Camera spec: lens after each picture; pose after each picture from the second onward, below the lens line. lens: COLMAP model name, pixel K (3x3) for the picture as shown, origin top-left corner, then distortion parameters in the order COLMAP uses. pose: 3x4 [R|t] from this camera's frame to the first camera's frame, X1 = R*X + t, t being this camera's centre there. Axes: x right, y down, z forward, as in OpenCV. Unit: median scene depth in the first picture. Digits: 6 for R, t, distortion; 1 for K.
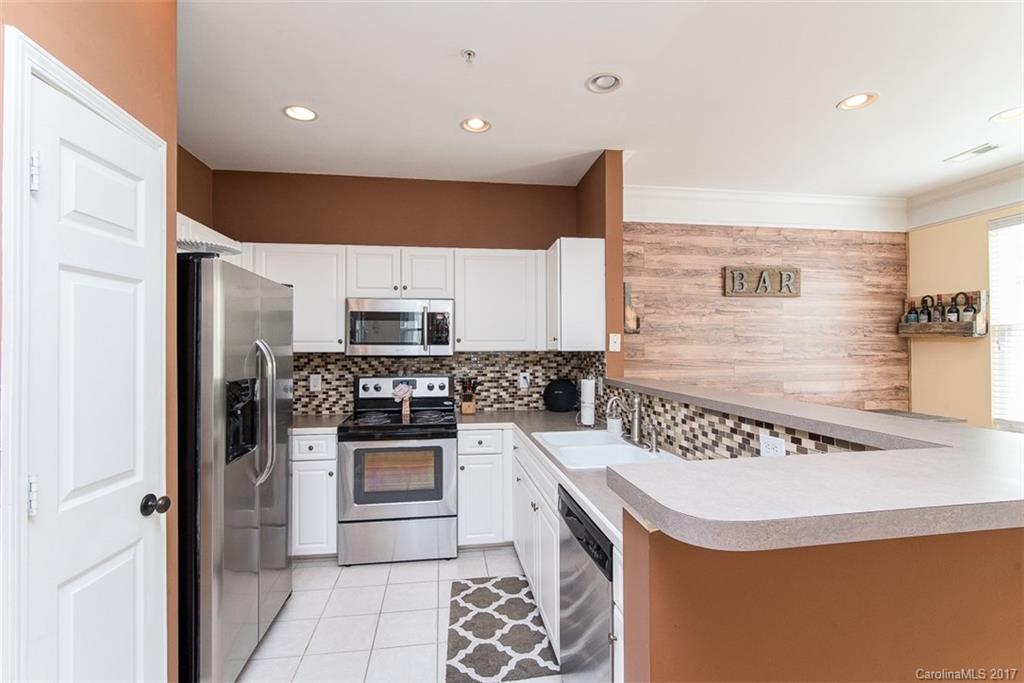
lens RADIAL K [[447.6, 0, 512.0], [0, 447.6, 341.5], [0, 0, 1]] dist [-0.000543, 0.000006]
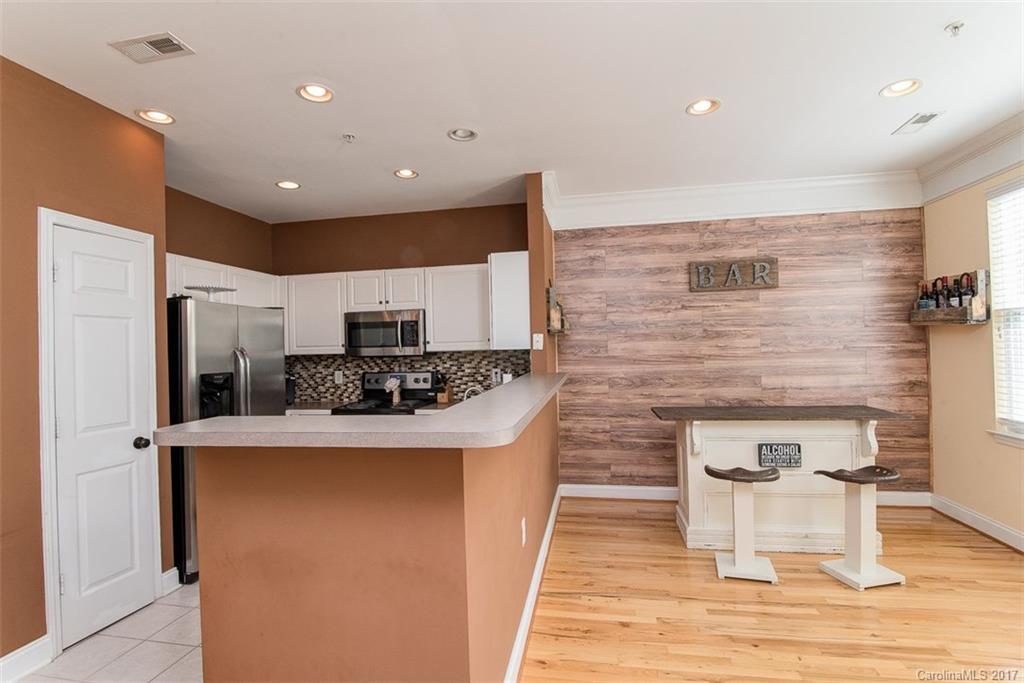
lens RADIAL K [[447.6, 0, 512.0], [0, 447.6, 341.5], [0, 0, 1]] dist [-0.000543, 0.000006]
pose [[0.954482, -0.024558, -0.297256, 0.411843], [0.026192, 0.999656, 0.001514, -0.001013], [0.297116, -0.009231, 0.954797, -0.092819]]
